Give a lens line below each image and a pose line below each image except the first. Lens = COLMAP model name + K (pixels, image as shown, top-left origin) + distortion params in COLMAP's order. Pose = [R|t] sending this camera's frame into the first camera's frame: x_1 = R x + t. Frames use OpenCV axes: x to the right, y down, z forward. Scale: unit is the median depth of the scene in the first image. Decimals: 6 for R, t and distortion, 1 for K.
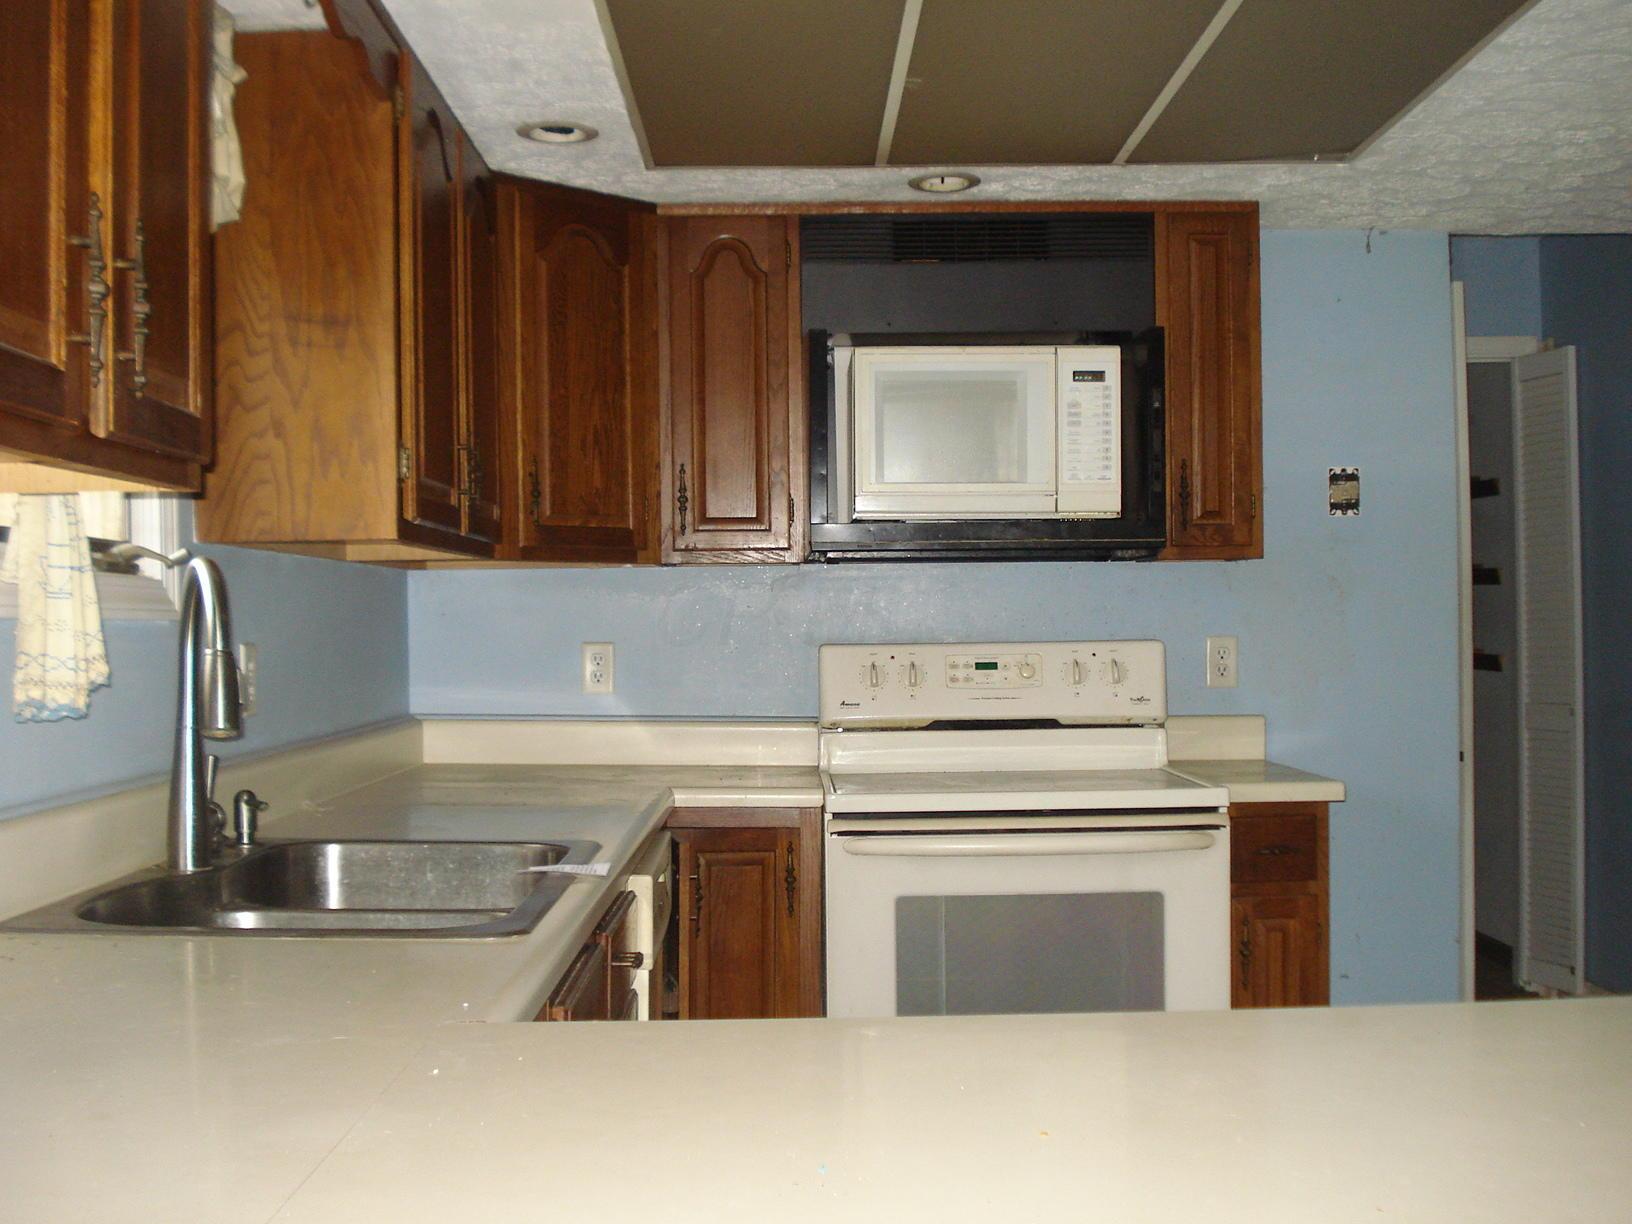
lens RADIAL K [[1840.1, 0, 816.0], [0, 1840.1, 612.0], [0, 0, 1]] dist [-0.059228, -0.184437]
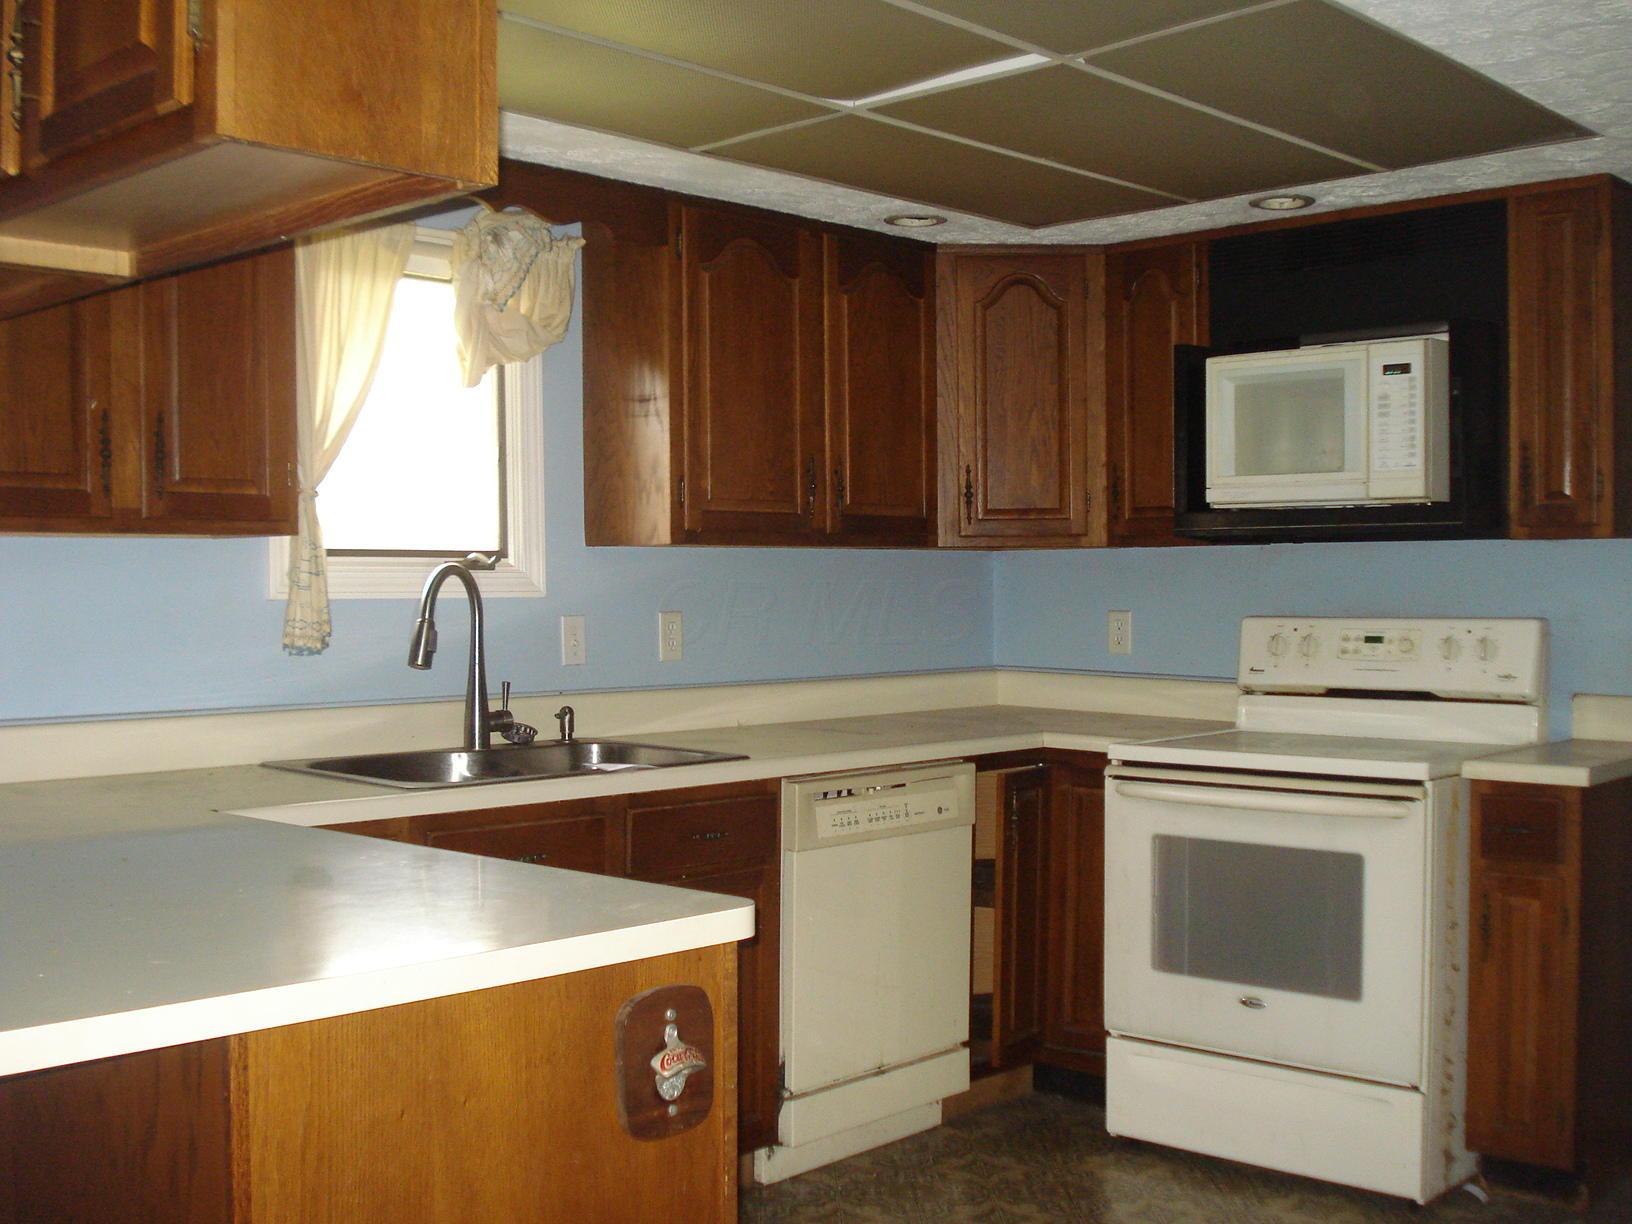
lens RADIAL K [[1840.1, 0, 816.0], [0, 1840.1, 612.0], [0, 0, 1]] dist [-0.059228, -0.184437]
pose [[0.714876, 0.018559, -0.699004, 0.640531], [0.003059, 0.999555, 0.029667, -0.020528], [0.699244, -0.023347, 0.714502, 0.011903]]
